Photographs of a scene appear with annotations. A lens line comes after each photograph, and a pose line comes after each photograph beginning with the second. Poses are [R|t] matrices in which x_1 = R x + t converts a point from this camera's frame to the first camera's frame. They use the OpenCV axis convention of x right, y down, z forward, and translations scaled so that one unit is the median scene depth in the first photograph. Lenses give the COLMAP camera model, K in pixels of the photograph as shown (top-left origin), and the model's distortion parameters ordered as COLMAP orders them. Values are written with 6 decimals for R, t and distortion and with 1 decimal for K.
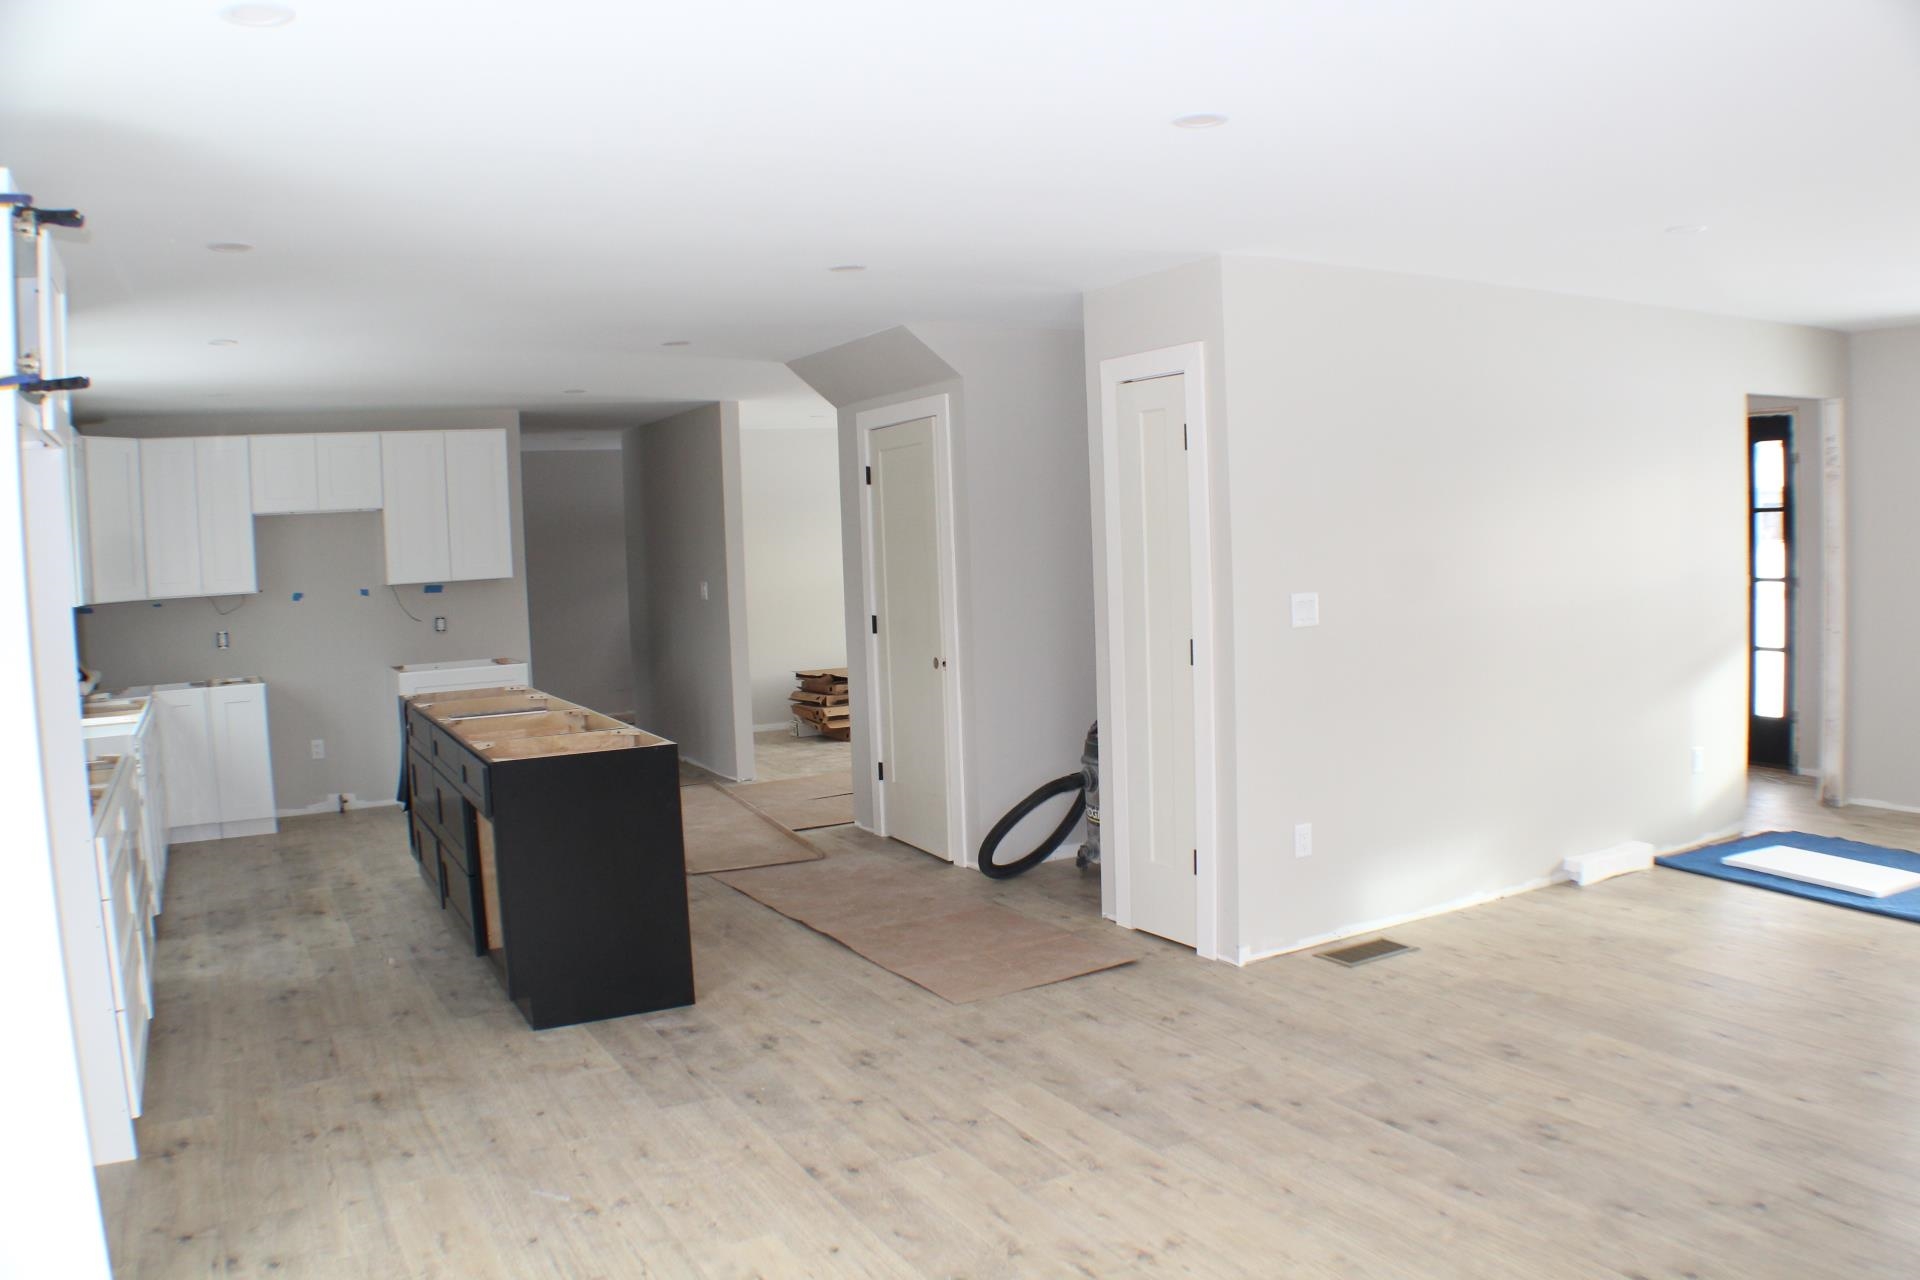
lens RADIAL K [[1420.5, 0, 960.0], [0, 1420.5, 640.0], [0, 0, 1]] dist [-0.202642, 0.081876]
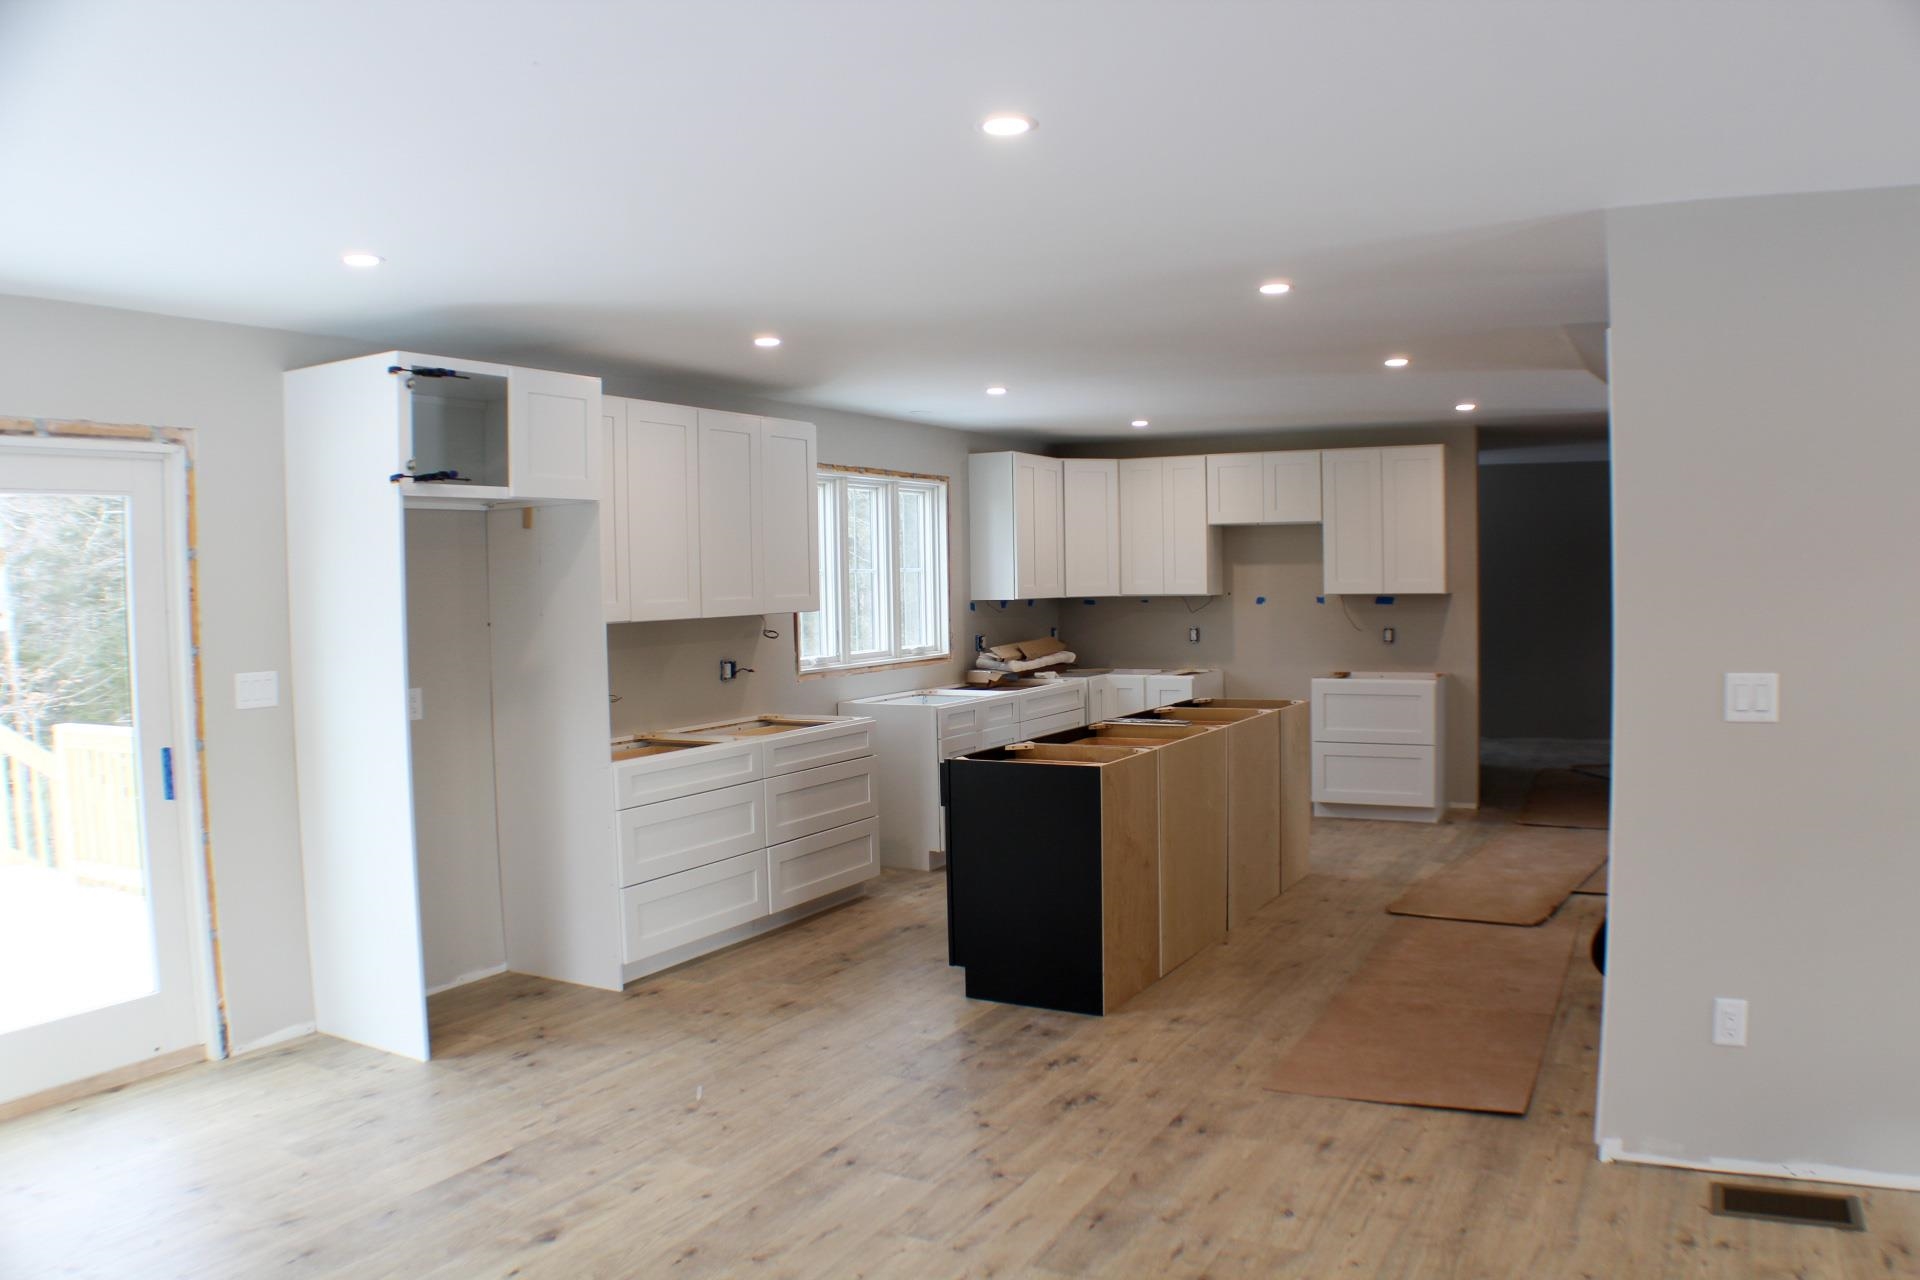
lens RADIAL K [[1416.3, 0, 962.0], [0, 1416.3, 629.0], [0, 0, 1]] dist [-0.212206, 0.086085]
pose [[0.563626, 0.062039, -0.823697, 0.628998], [-0.066678, 0.997339, 0.029492, -0.053807], [0.823335, 0.038300, 0.566263, 0.336702]]
